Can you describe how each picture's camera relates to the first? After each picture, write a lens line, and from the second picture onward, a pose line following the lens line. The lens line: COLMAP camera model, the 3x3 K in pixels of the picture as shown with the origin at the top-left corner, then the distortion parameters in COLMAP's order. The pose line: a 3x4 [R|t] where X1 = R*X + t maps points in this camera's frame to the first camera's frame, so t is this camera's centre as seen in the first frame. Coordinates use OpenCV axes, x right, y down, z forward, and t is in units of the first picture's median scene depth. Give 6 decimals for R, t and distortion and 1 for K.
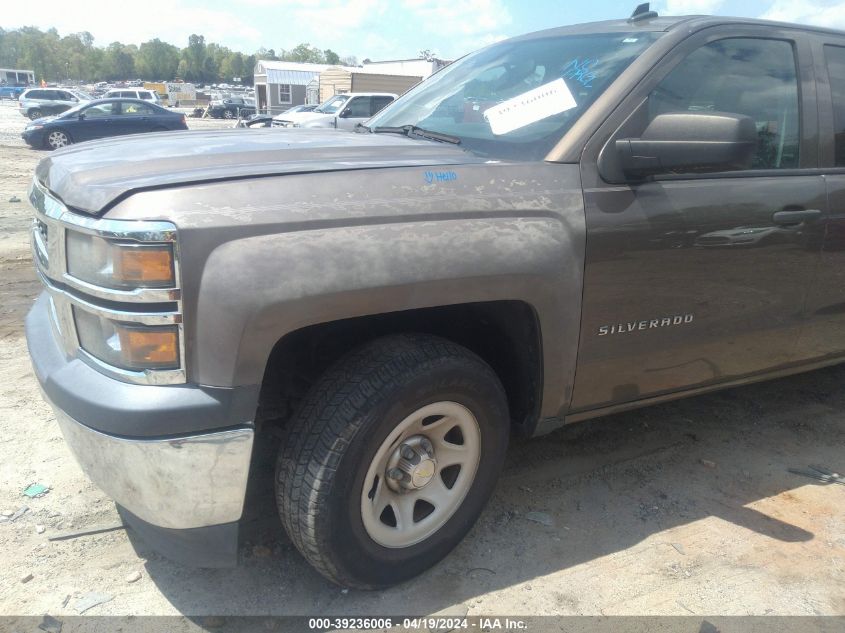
lens RADIAL K [[610.1, 0, 413.3], [0, 610.1, 319.6], [0, 0, 1]] dist [0.095730, -0.127074]
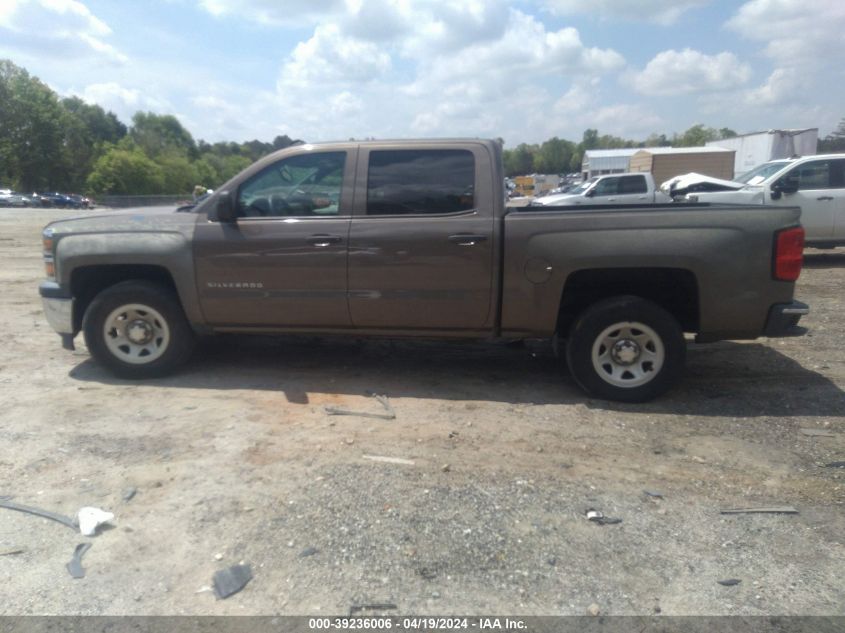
lens RADIAL K [[610.1, 0, 413.3], [0, 610.1, 319.6], [0, 0, 1]] dist [0.095730, -0.127074]
pose [[0.832059, 0.062583, -0.551145, 2.325090], [-0.132901, 0.987166, -0.088546, 0.262142], [0.538530, 0.146923, 0.829698, -0.497708]]
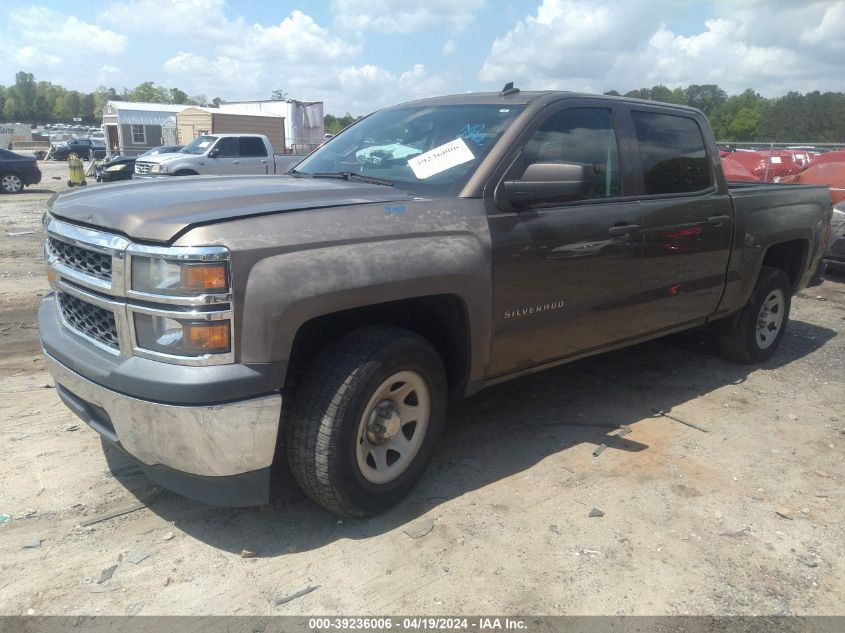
lens RADIAL K [[610.1, 0, 413.3], [0, 610.1, 319.6], [0, 0, 1]] dist [0.095730, -0.127074]
pose [[0.975649, -0.069586, 0.208006, -0.203827], [0.081120, 0.995575, -0.047436, 0.082816], [-0.203785, 0.063154, 0.976977, -0.341304]]
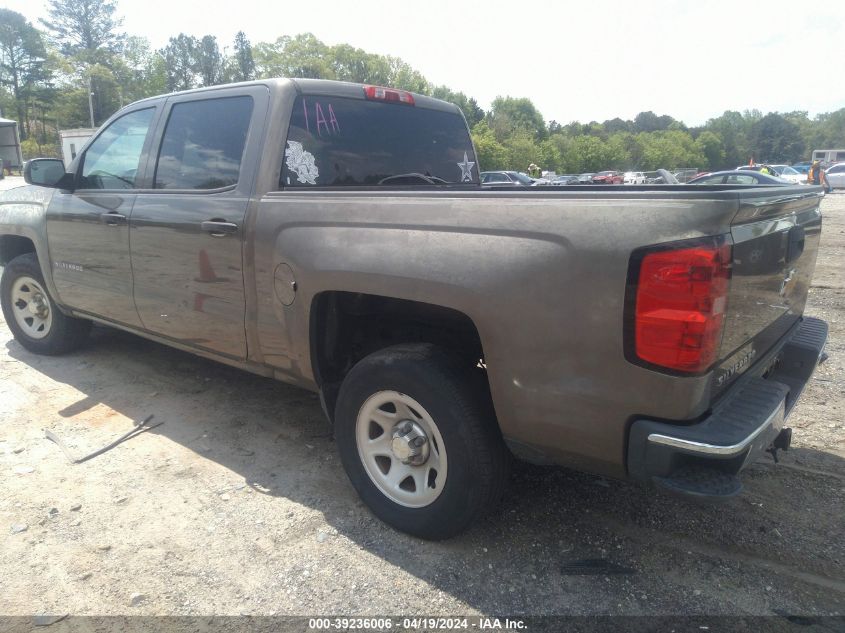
lens RADIAL K [[610.1, 0, 413.3], [0, 610.1, 319.6], [0, 0, 1]] dist [0.095730, -0.127074]
pose [[0.407142, 0.166041, -0.898146, 2.857837], [-0.272663, 0.960594, 0.053984, -0.254093], [0.871717, 0.222912, 0.436372, 1.240692]]
